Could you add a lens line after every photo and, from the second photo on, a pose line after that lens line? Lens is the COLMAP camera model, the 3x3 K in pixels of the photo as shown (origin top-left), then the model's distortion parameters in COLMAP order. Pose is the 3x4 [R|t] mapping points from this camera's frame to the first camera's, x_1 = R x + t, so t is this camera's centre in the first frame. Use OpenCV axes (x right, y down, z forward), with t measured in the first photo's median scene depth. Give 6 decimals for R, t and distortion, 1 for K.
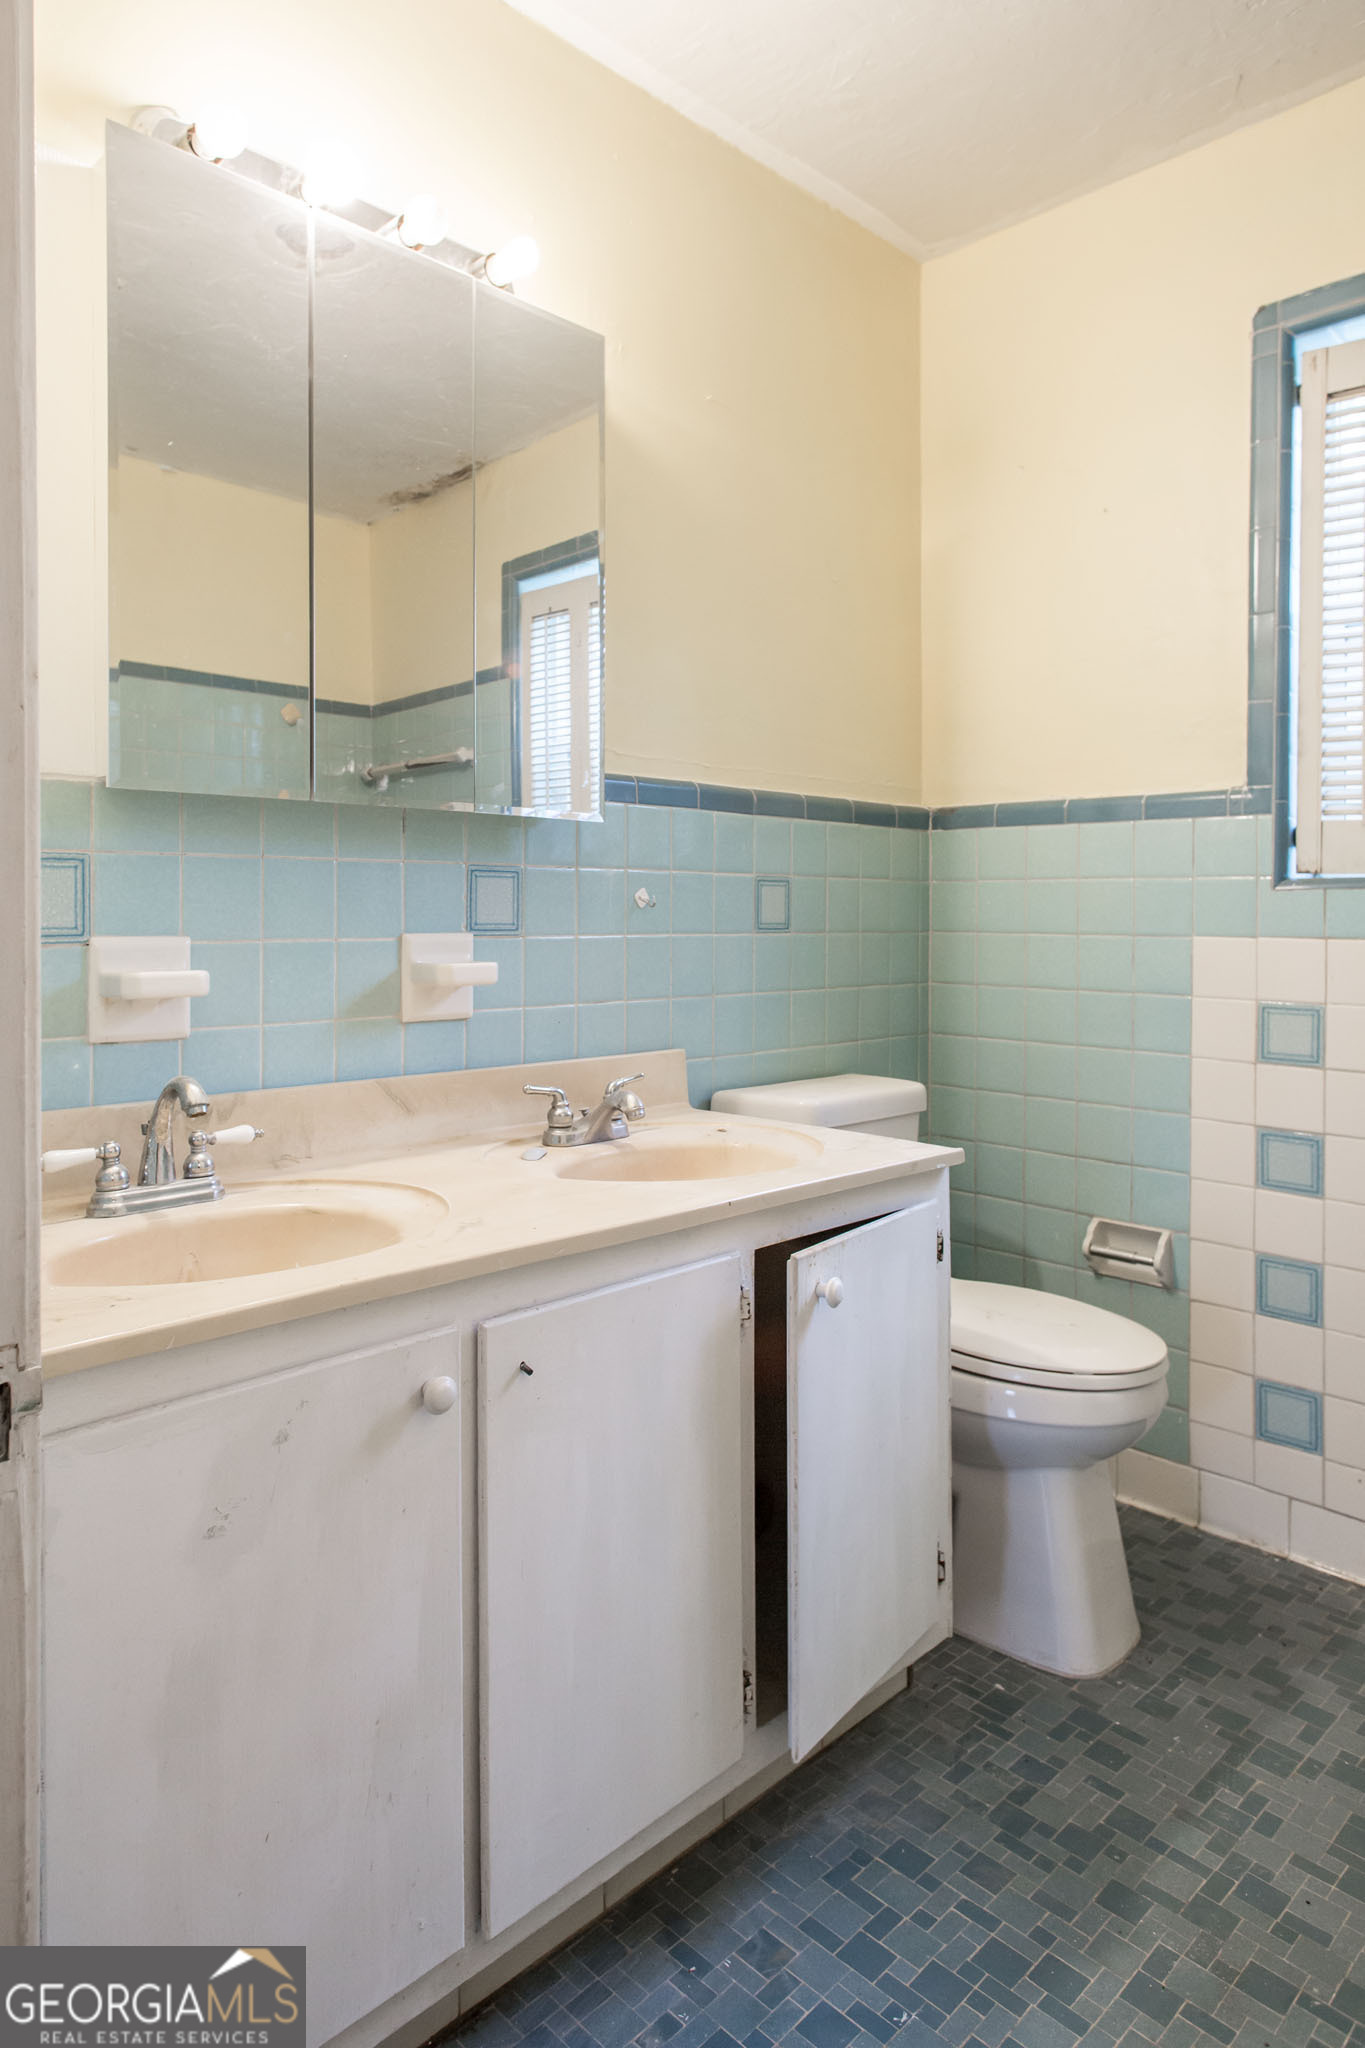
lens RADIAL K [[1255.1, 0, 682.0], [0, 1255.1, 910.1], [0, 0, 1]] dist [0.002681, 0.000348]
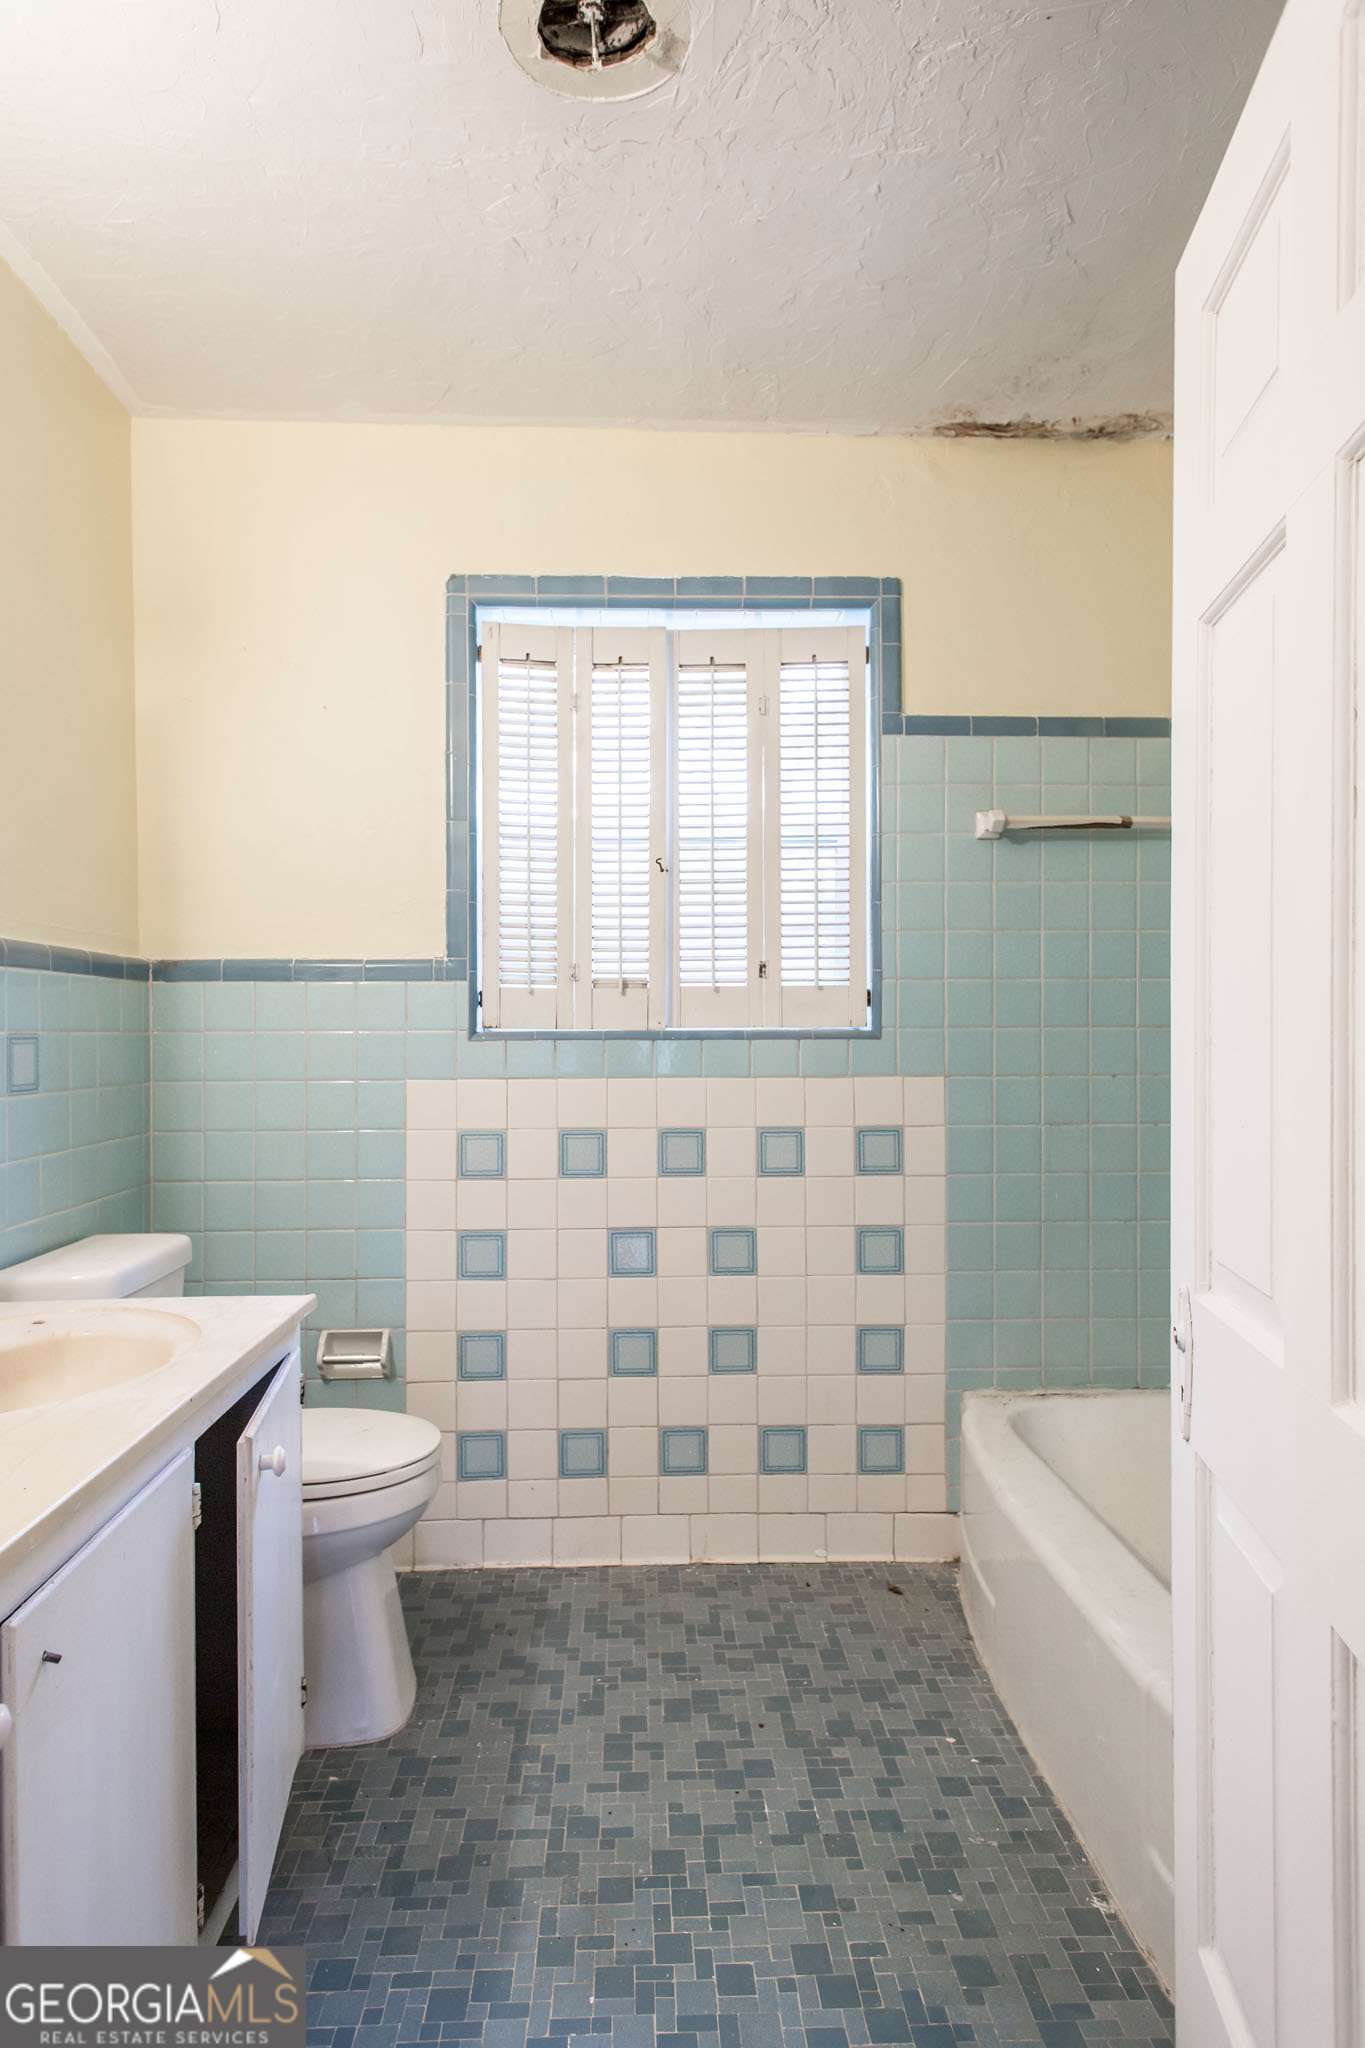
lens RADIAL K [[1103.0, 0, 682.5], [0, 1103.0, 1024.0], [0, 0, 1]] dist [0.004741, -0.000736]
pose [[0.668815, -0.001389, 0.743428, -0.220839], [0.004714, 0.999986, -0.002372, -0.031486], [-0.743414, 0.005091, 0.668812, 0.105255]]
